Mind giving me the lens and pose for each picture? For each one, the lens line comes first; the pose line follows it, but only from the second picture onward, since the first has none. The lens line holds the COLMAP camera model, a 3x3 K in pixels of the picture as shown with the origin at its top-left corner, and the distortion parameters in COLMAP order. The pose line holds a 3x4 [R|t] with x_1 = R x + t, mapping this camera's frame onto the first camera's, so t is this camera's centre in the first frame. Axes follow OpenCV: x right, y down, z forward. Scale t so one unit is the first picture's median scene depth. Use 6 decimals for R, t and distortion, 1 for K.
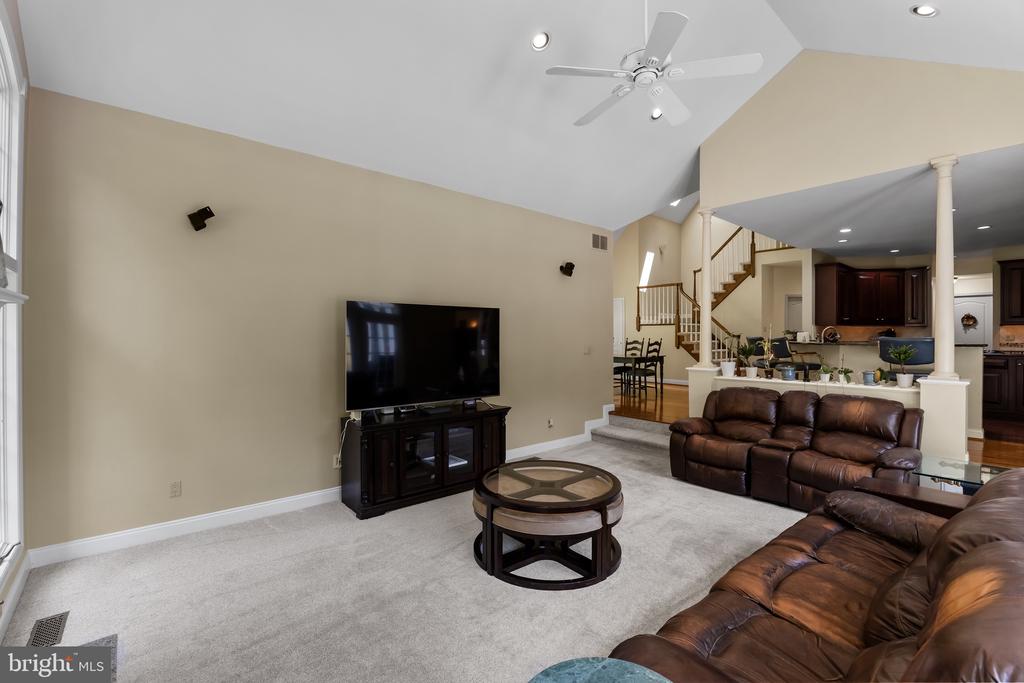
lens RADIAL K [[454.8, 0, 510.2], [0, 454.8, 339.6], [0, 0, 1]] dist [-0.018077, -0.000173]
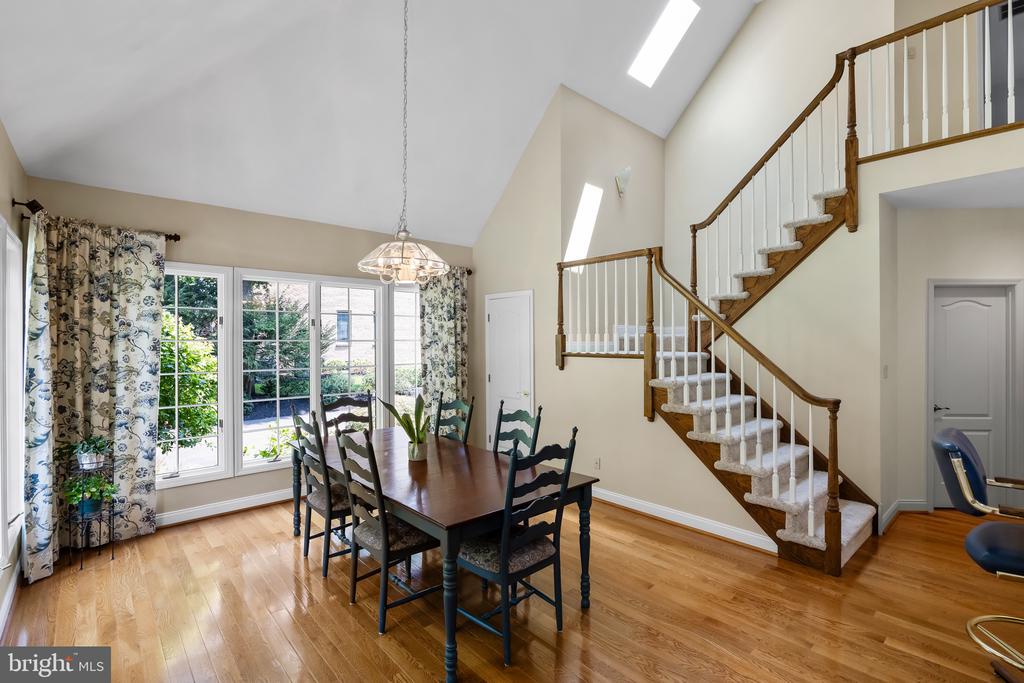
lens RADIAL K [[454.8, 0, 516.9], [0, 454.8, 338.8], [0, 0, 1]] dist [-0.018077, -0.000173]
pose [[0.999665, 0.001772, 0.025832, 0.250882], [-0.001458, 0.999925, -0.012190, -0.044632], [-0.025852, 0.012148, 0.999592, 0.631117]]
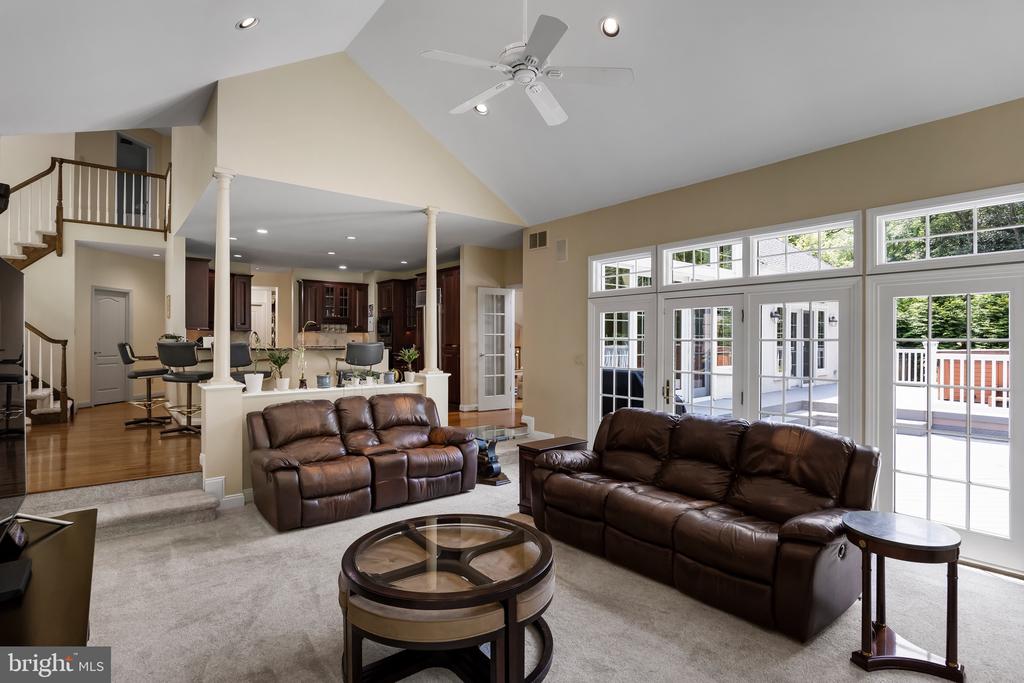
lens RADIAL K [[526.1, 0, 515.8], [0, 526.1, 339.5], [0, 0, 1]] dist [-0.000908, -0.000378]
pose [[0.023048, 0.003495, 0.999728, -0.237463], [0.008972, 0.999953, -0.003703, -0.001954], [-0.999694, 0.009055, 0.023016, 0.285998]]
